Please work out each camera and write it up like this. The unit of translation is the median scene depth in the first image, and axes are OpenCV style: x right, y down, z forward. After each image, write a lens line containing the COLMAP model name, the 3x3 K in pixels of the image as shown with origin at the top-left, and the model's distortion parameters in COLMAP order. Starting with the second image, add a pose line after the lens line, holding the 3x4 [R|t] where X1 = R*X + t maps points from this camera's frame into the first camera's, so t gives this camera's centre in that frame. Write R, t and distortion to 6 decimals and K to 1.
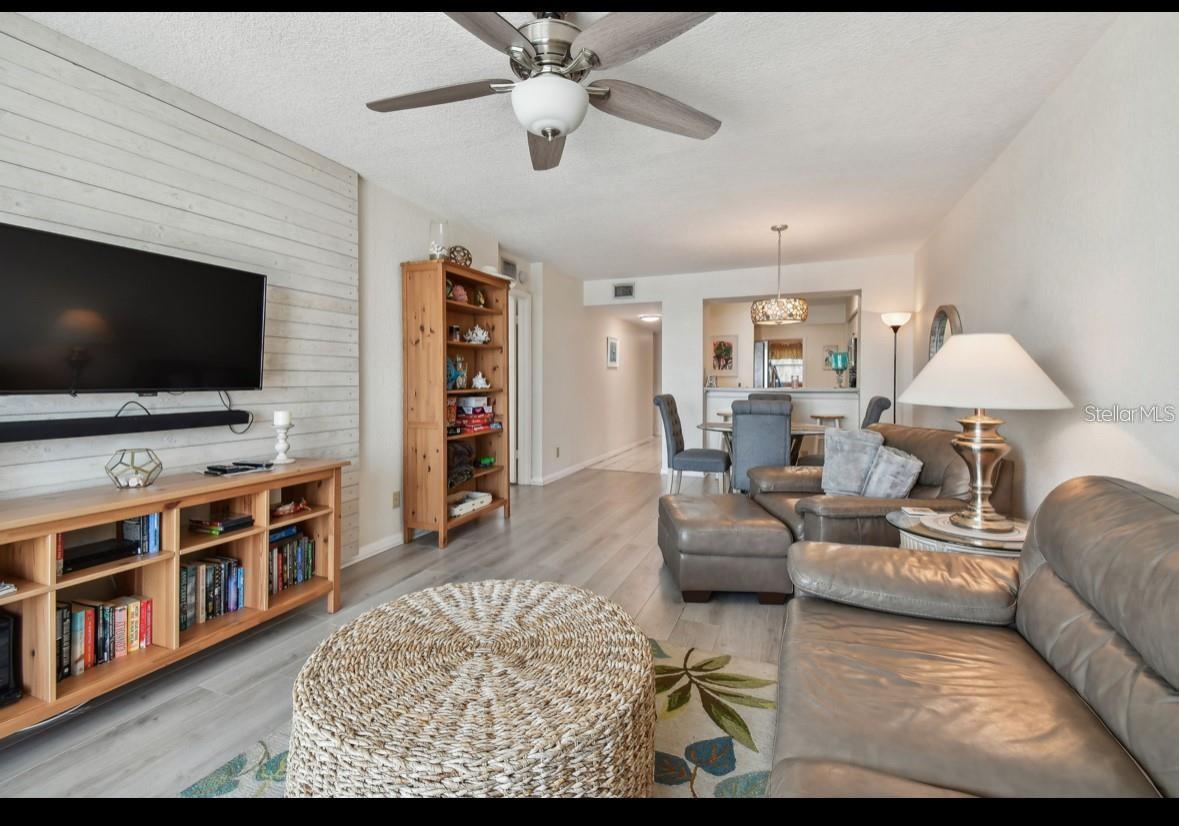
lens RADIAL K [[530.2, 0, 588.1], [0, 530.2, 387.5], [0, 0, 1]] dist [0.032732, -0.000052]
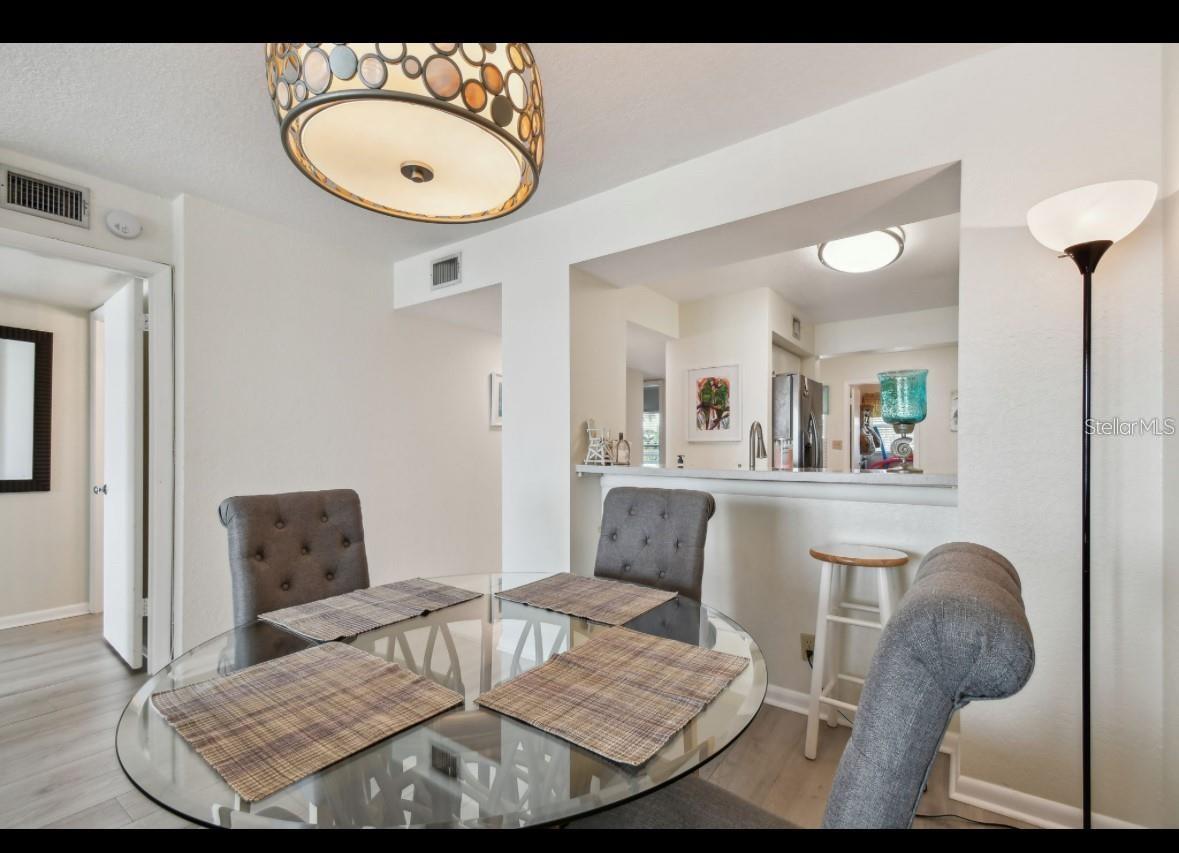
lens RADIAL K [[516.2, 0, 588.3], [0, 516.2, 452.4], [0, 0, 1]] dist [0.000725, 0.000026]
pose [[0.971394, -0.000497, -0.237474, 0.525304], [-0.000675, 0.999988, -0.004856, -0.015602], [0.237474, 0.004877, 0.971382, 0.943053]]
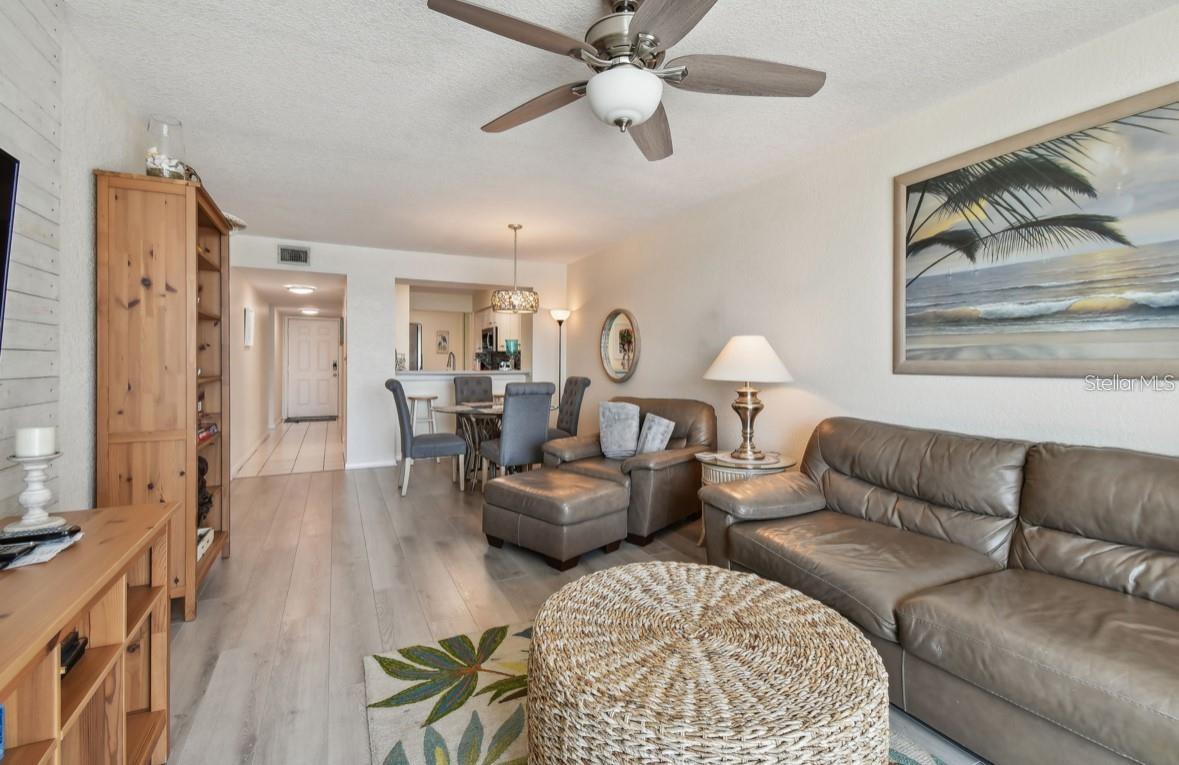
lens RADIAL K [[524.5, 0, 591.3], [0, 524.5, 367.4], [0, 0, 1]] dist [0.024836, -0.000164]
pose [[0.668483, -0.006409, 0.743700, -0.399340], [0.009483, 0.999955, 0.000094, -0.005441], [-0.743667, 0.006989, 0.668514, 0.175785]]
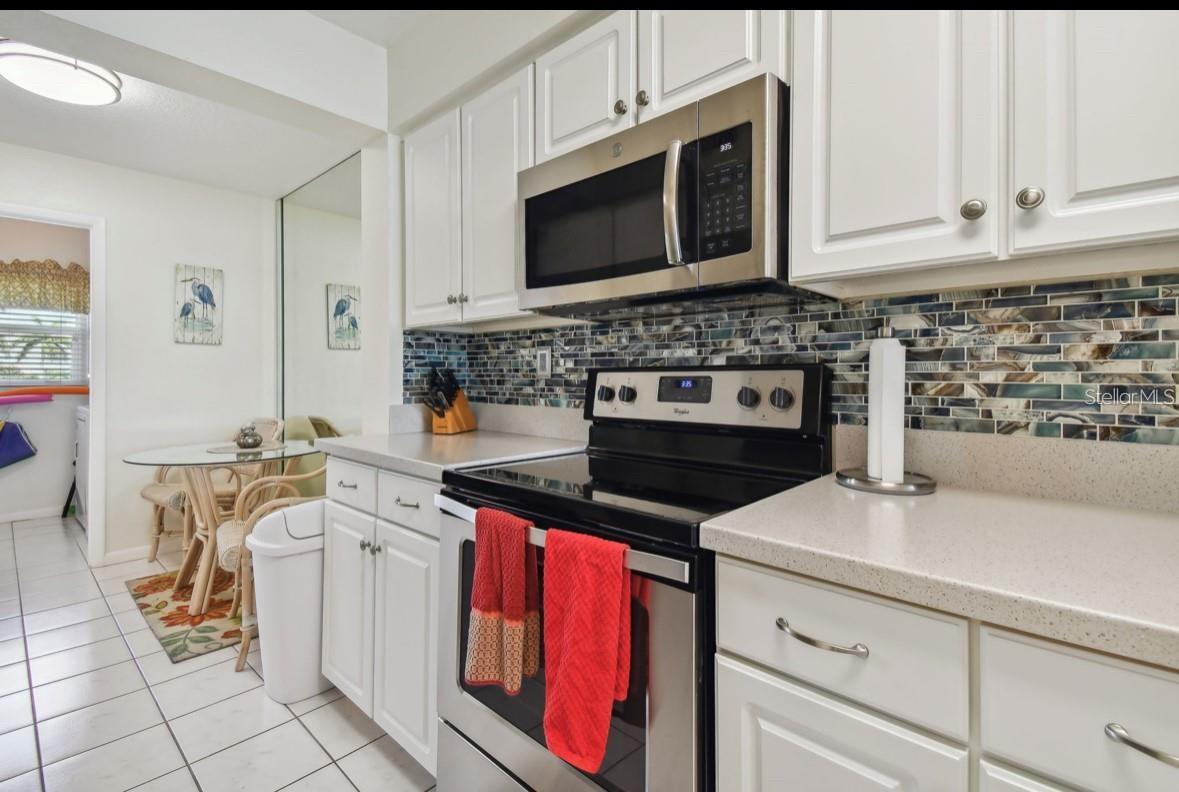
lens RADIAL K [[546.6, 0, 589.6], [0, 546.6, 377.3], [0, 0, 1]] dist [0.012130, -0.000229]
pose [[0.355142, -0.000401, 0.934812, 0.664882], [0.012920, 0.999906, -0.004480, -0.026153], [-0.934723, 0.013669, 0.355114, 1.917654]]
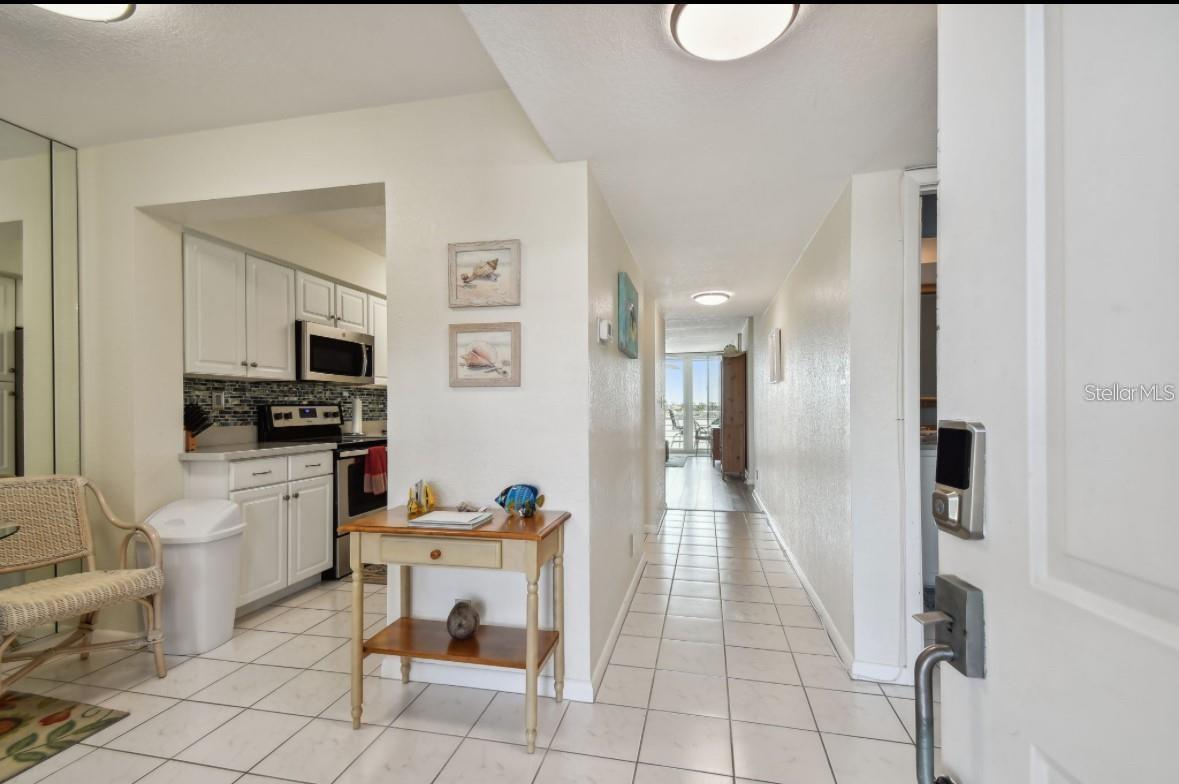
lens RADIAL K [[521.9, 0, 591.0], [0, 521.9, 406.2], [0, 0, 1]] dist [-0.000004, -0.000026]
pose [[-0.986184, 0.007547, -0.165481, 0.686558], [0.005682, 0.999915, 0.011736, -0.040022], [0.165555, 0.010634, -0.986143, 3.059970]]
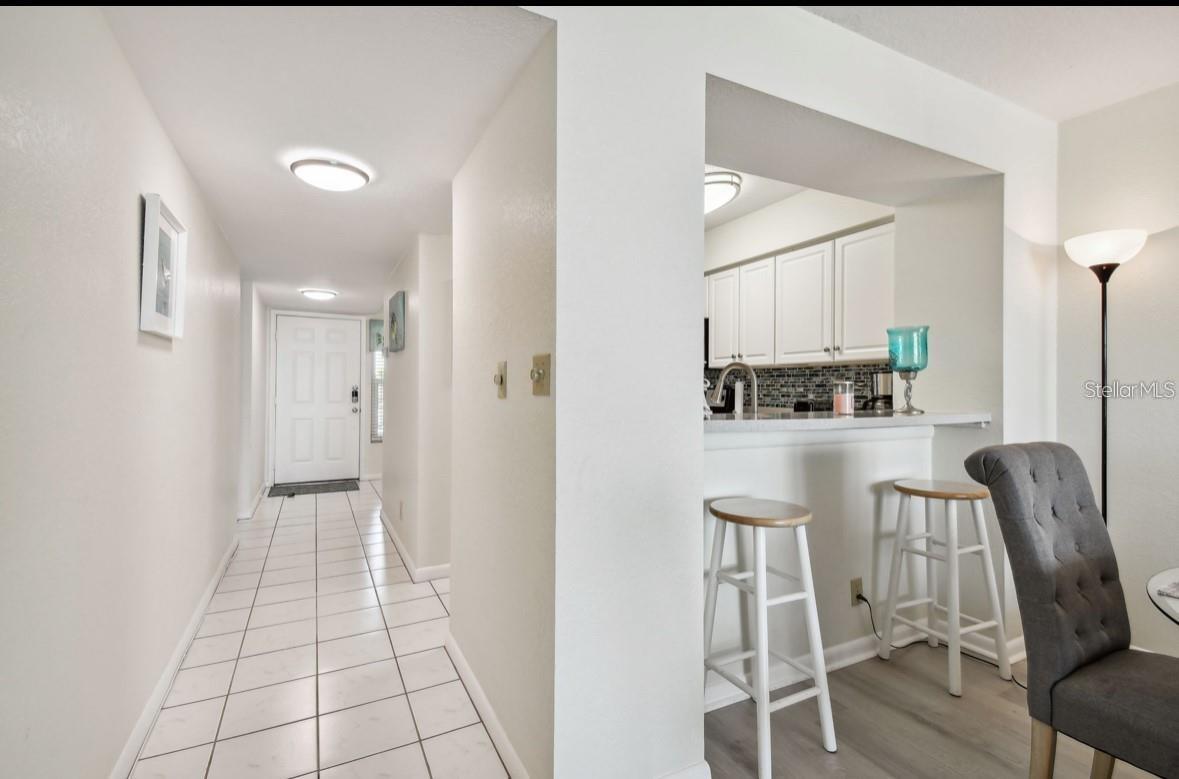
lens RADIAL K [[535.9, 0, 589.5], [0, 535.9, 389.5], [0, 0, 1]] dist [0.001996, 0.000188]
pose [[0.655302, 0.002632, 0.755362, -0.017417], [0.007231, 0.999926, -0.009756, -0.022071], [-0.755332, 0.011855, 0.655235, 1.391808]]
